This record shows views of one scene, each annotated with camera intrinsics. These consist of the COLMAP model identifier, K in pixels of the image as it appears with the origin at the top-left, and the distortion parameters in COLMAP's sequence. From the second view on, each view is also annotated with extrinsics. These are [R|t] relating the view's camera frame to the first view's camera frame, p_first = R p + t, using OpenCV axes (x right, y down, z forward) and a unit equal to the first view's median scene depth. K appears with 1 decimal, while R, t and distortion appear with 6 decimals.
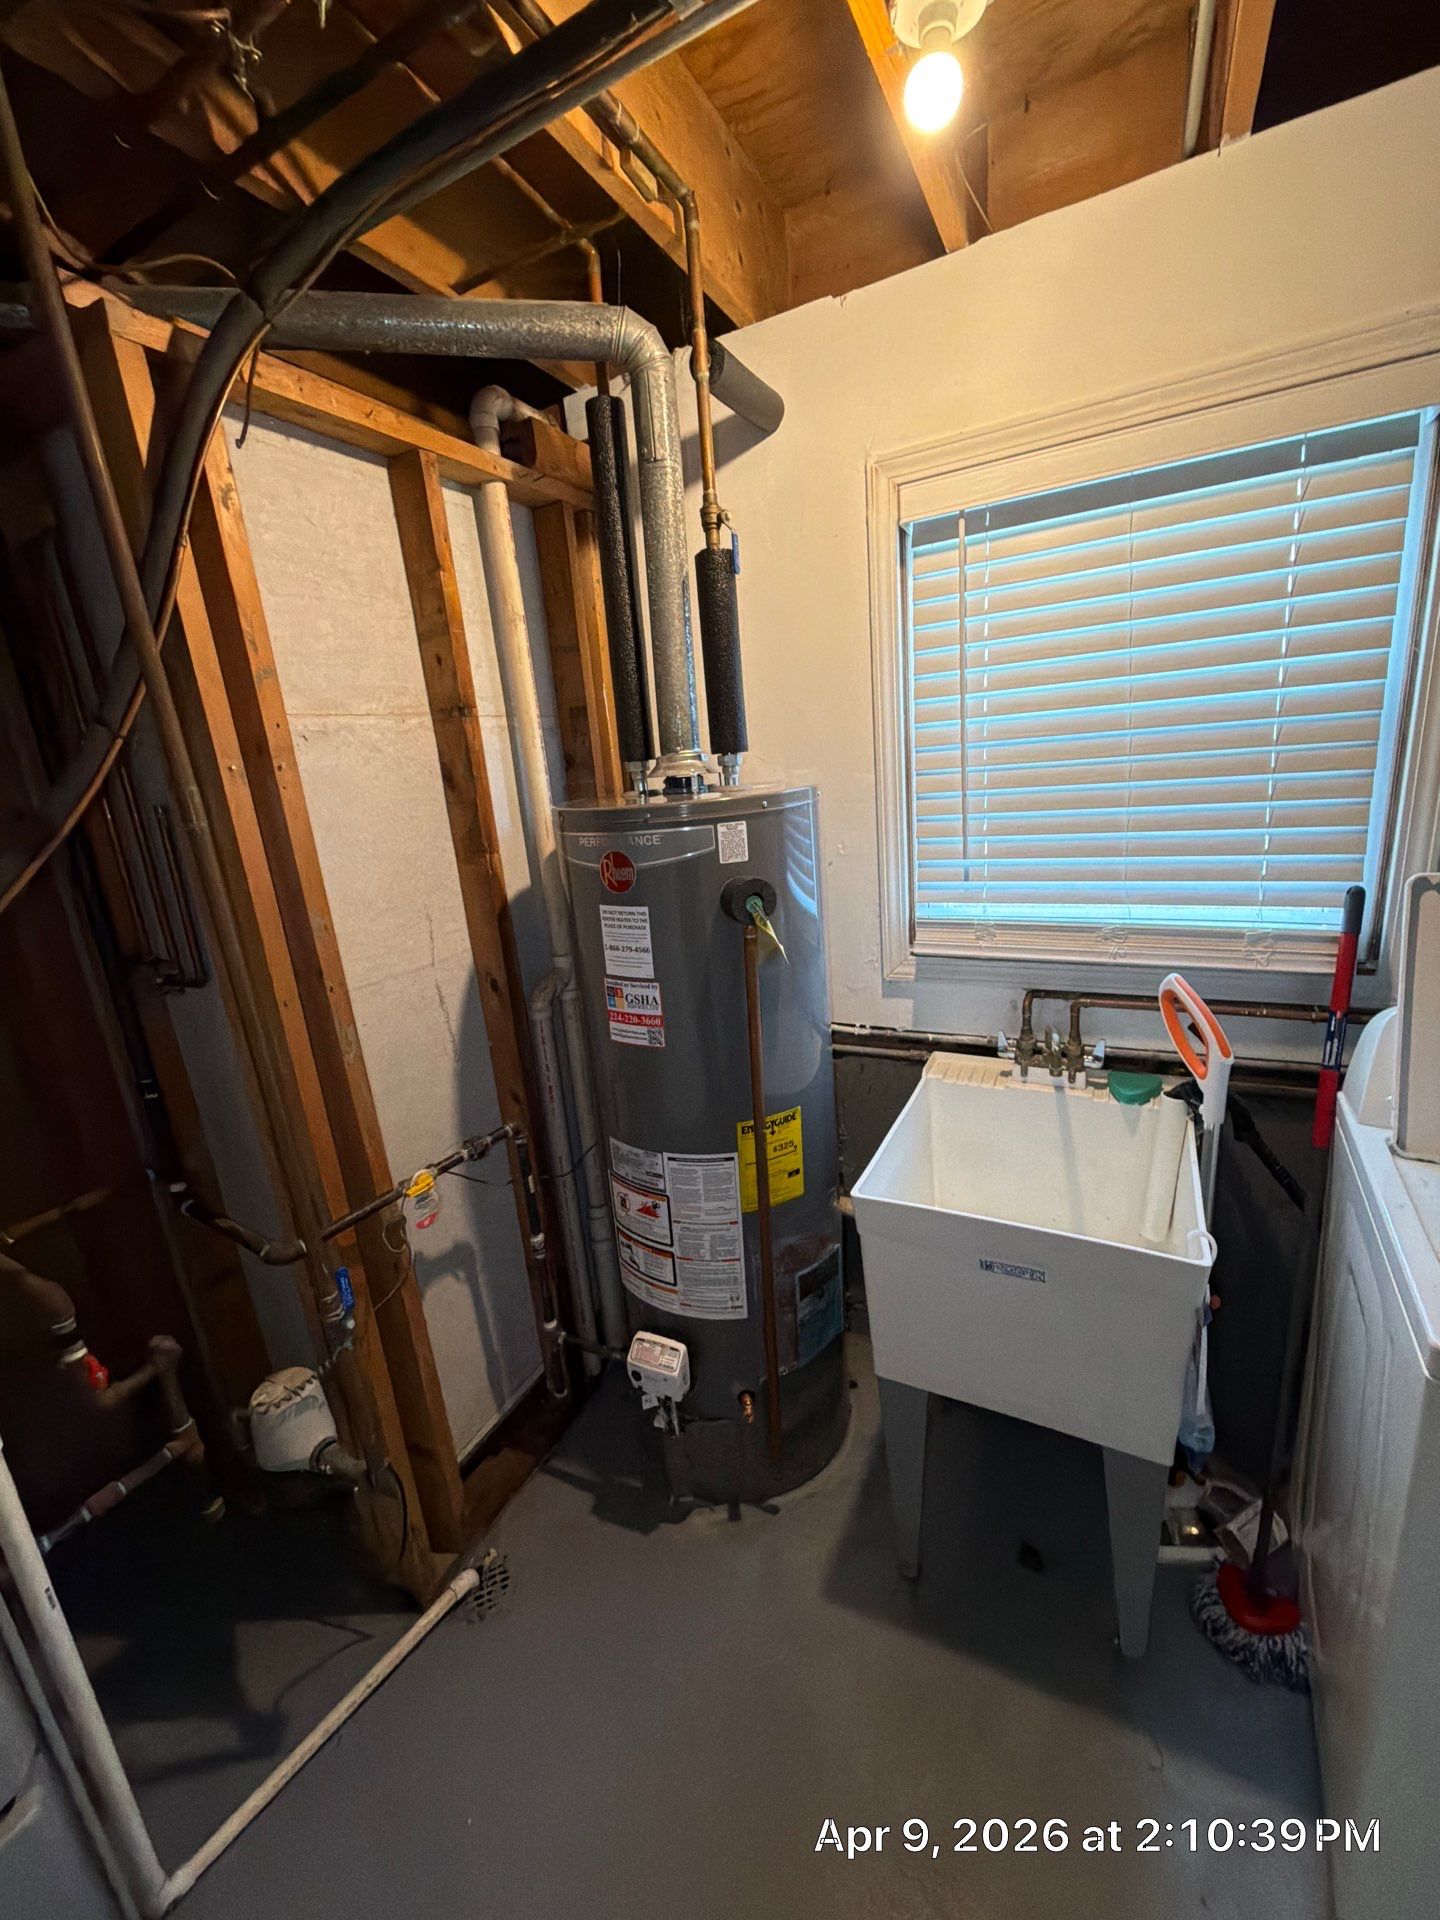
lens RADIAL K [[762.7, 0, 725.5], [0, 762.7, 957.8], [0, 0, 1]] dist [-0.000454, 0.000173]
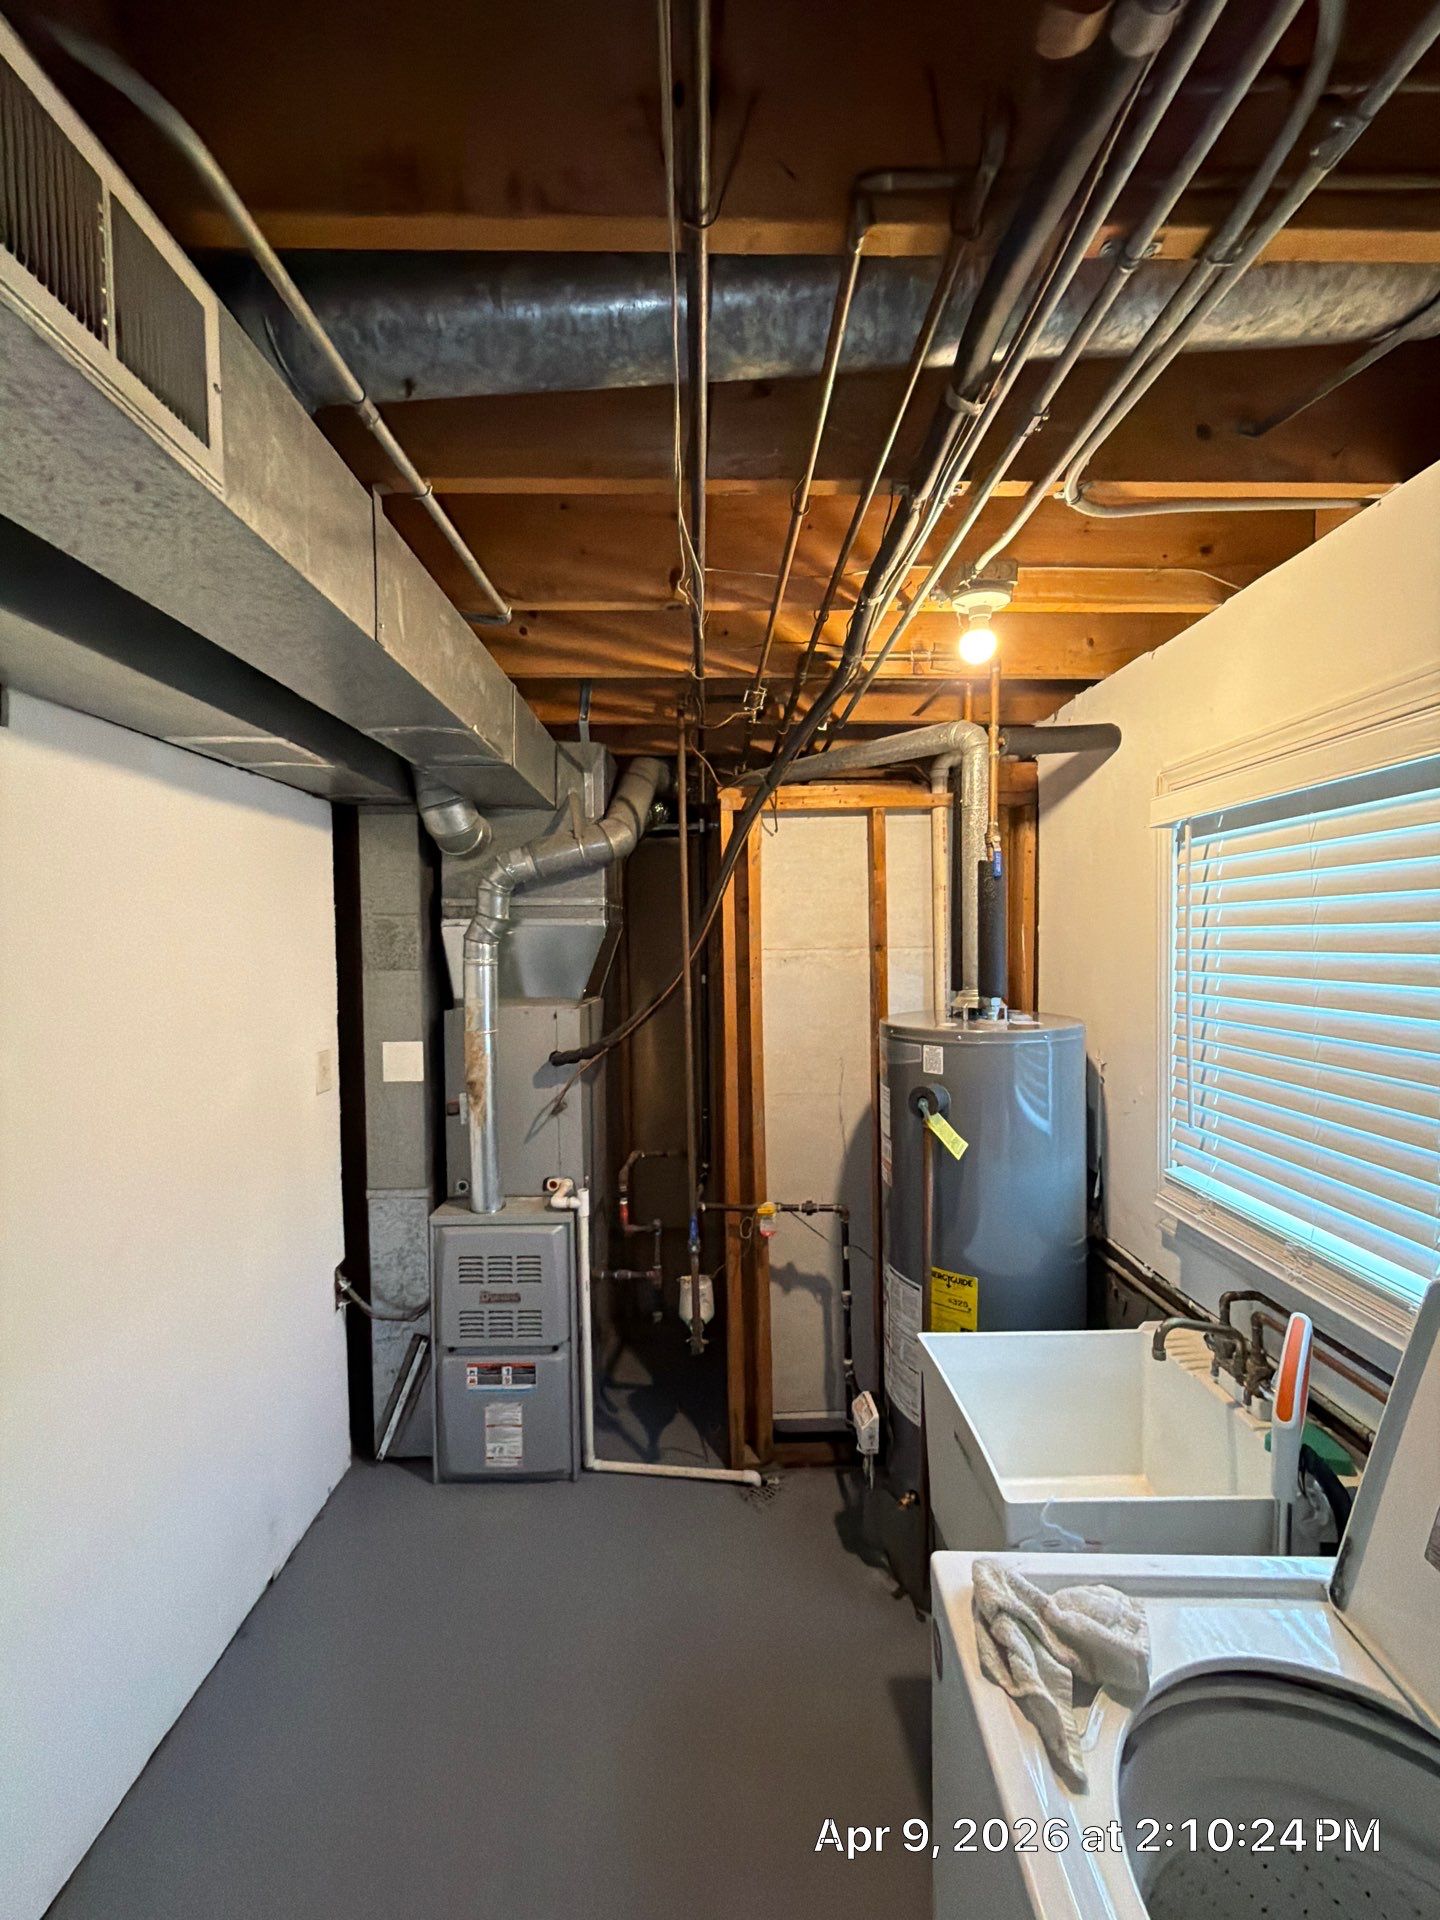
lens RADIAL K [[762.7, 0, 725.5], [0, 762.7, 957.8], [0, 0, 1]] dist [-0.000454, 0.000173]
pose [[0.481745, 0.098330, -0.870777, 0.938867], [-0.248003, 0.968359, -0.027855, -0.176778], [0.840485, 0.229374, 0.490889, -0.078727]]
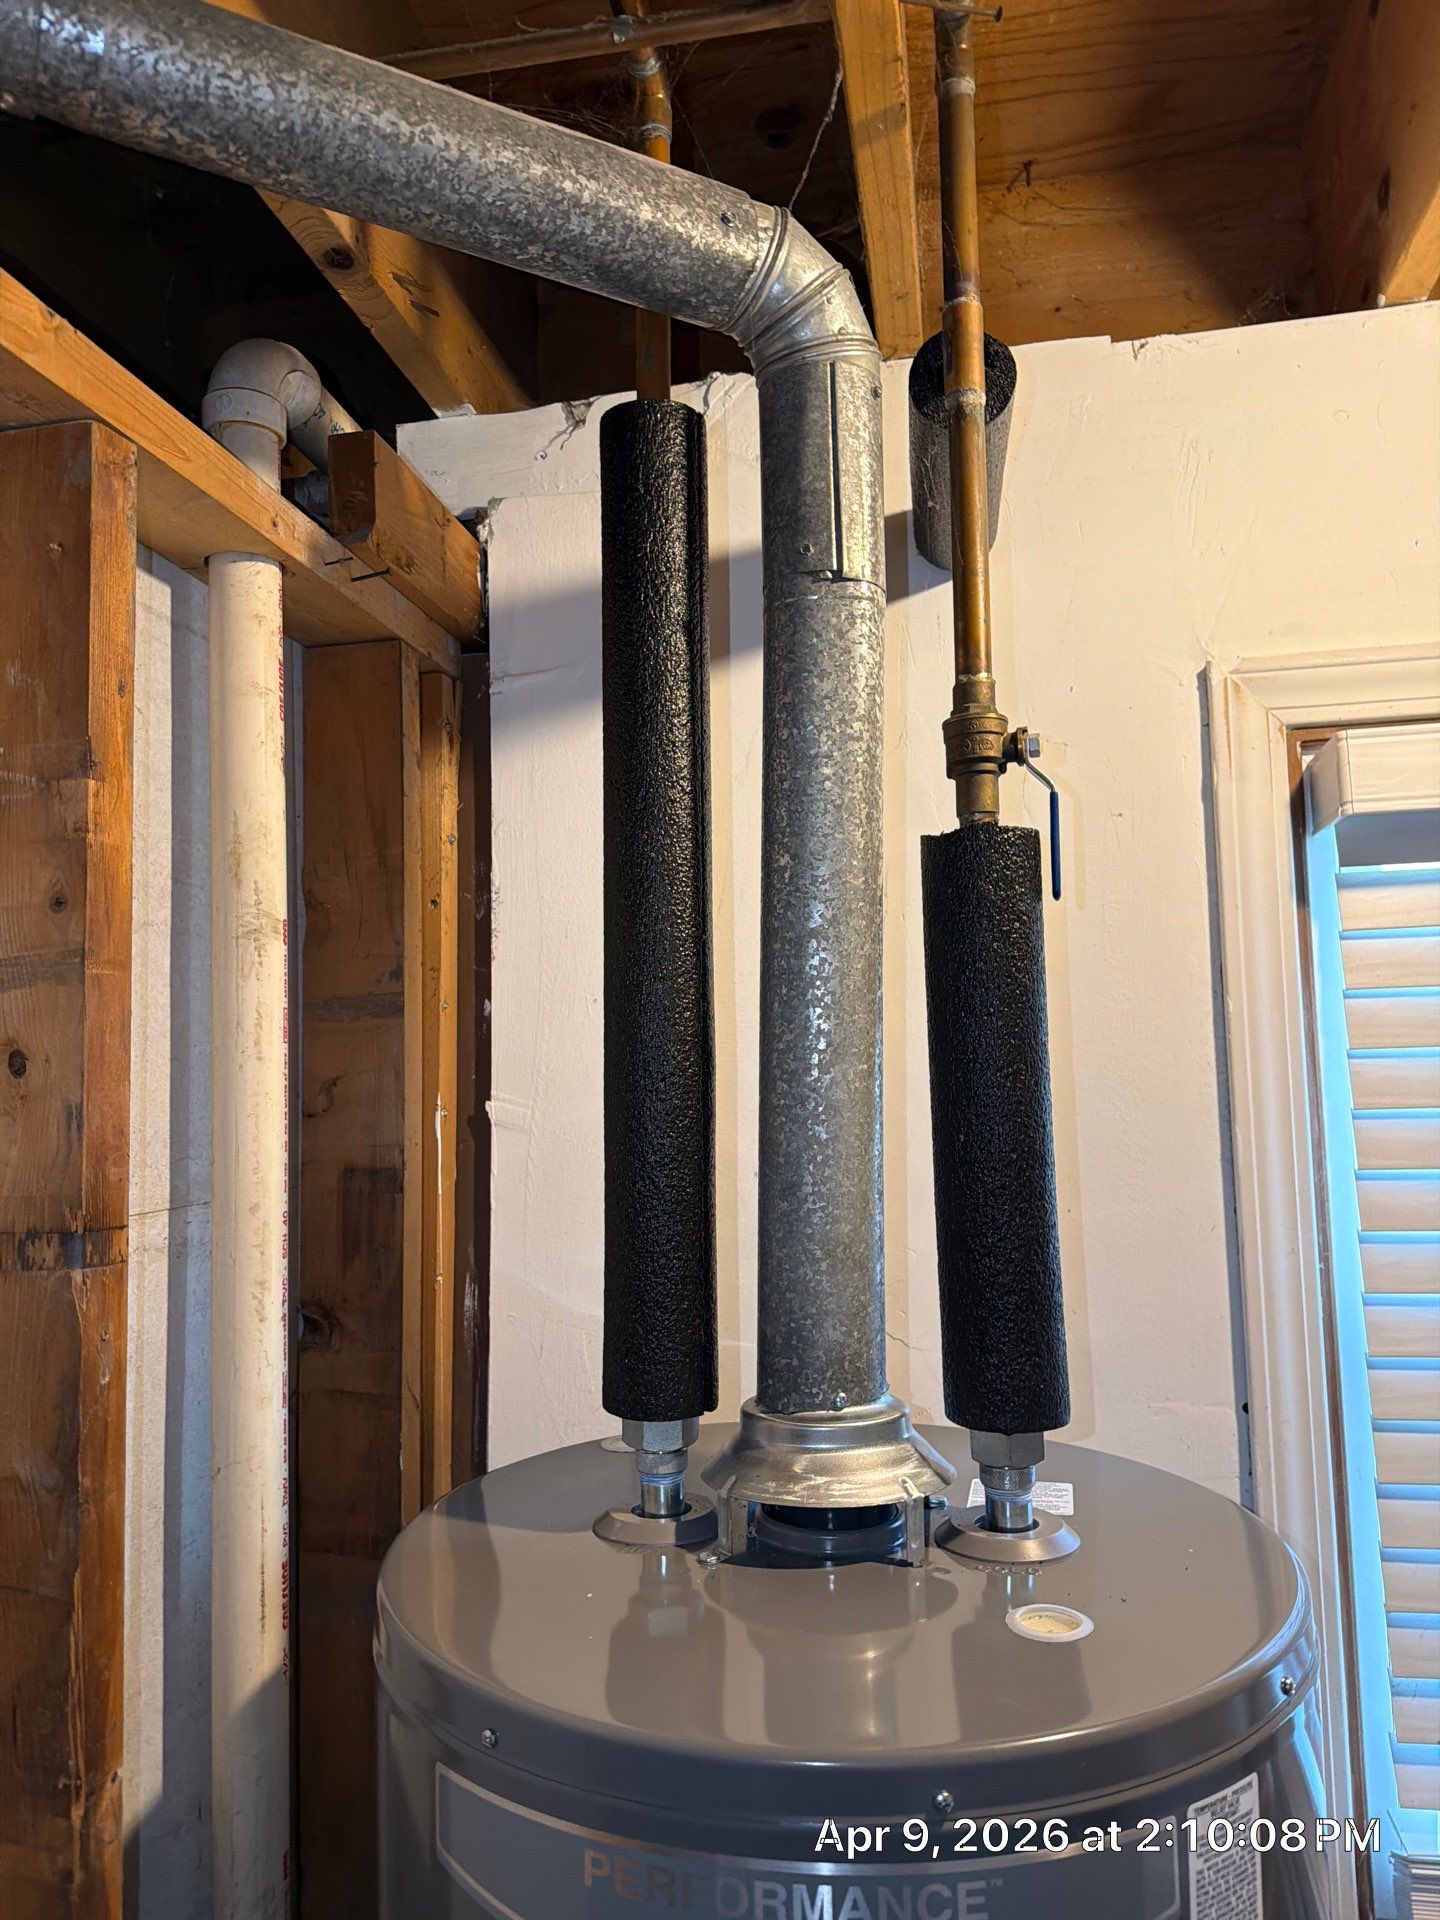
lens RADIAL K [[1373.8, 0, 710.2], [0, 1373.8, 962.1], [0, 0, 1]] dist [0.033403, -0.046660]
pose [[0.957657, 0.085792, 0.274833, -0.275346], [0.015605, 0.937702, -0.347089, -0.246718], [-0.287489, 0.336681, 0.896658, 0.466130]]
